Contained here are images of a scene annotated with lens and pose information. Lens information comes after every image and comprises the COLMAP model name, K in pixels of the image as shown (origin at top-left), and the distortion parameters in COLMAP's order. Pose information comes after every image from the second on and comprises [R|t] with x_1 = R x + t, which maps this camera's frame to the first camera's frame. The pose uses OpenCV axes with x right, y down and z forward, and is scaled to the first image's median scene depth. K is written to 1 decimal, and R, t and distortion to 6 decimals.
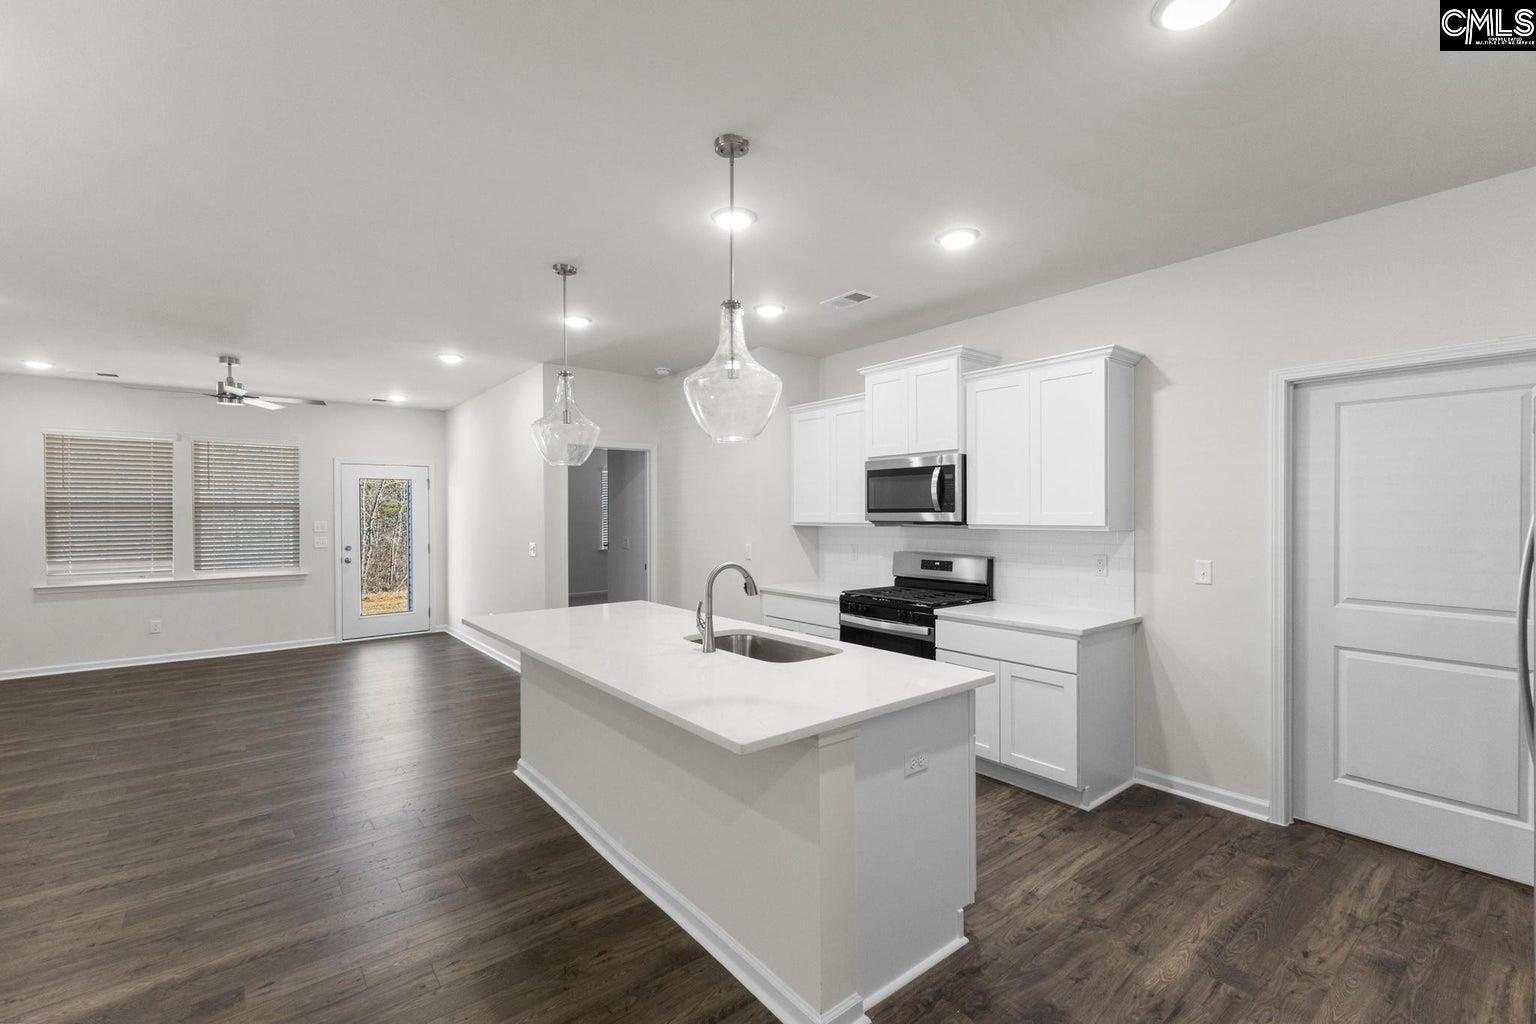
lens RADIAL K [[664.7, 0, 770.9], [0, 664.7, 514.8], [0, 0, 1]] dist [0.008764, -0.000804]
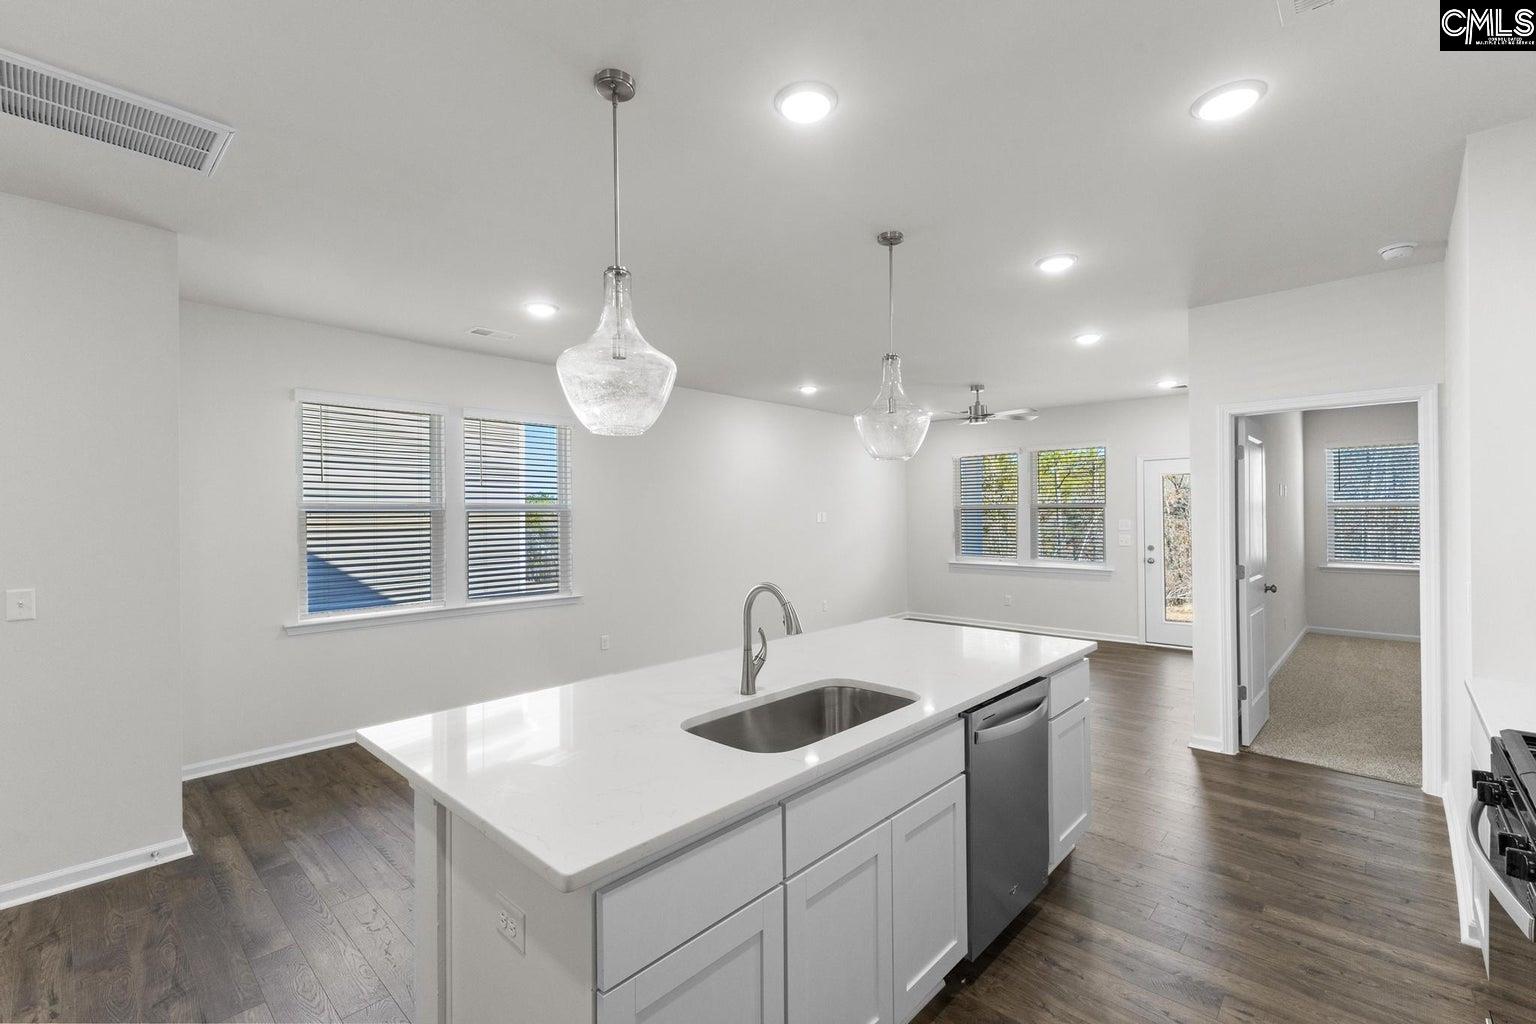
lens RADIAL K [[662.8, 0, 767.9], [0, 662.8, 513.6], [0, 0, 1]] dist [0.010384, -0.000435]
pose [[0.139774, 0.001320, -0.990183, 0.405999], [0.002676, 0.999995, 0.001711, -0.004242], [0.990180, -0.002889, 0.139770, 0.541320]]
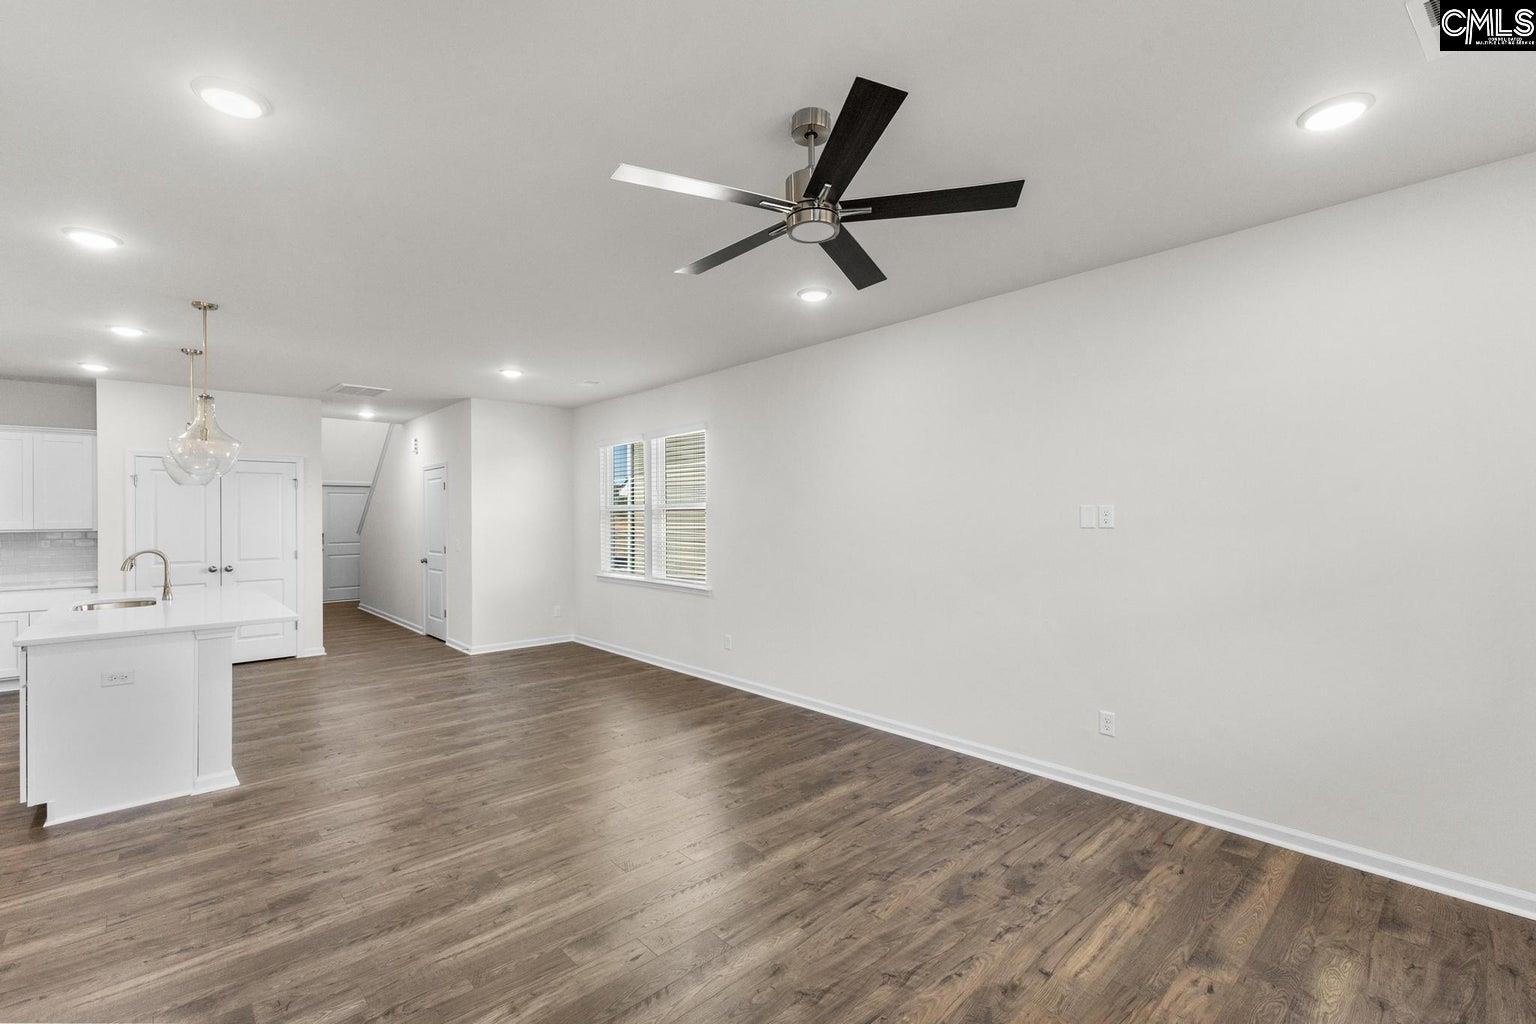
lens RADIAL K [[662.8, 0, 767.9], [0, 662.8, 513.6], [0, 0, 1]] dist [0.010384, -0.000435]
pose [[-0.997621, 0.014257, -0.067443, -0.906981], [0.014432, 0.999894, -0.002108, 0.004785], [0.067406, -0.003076, -0.997721, 1.679508]]
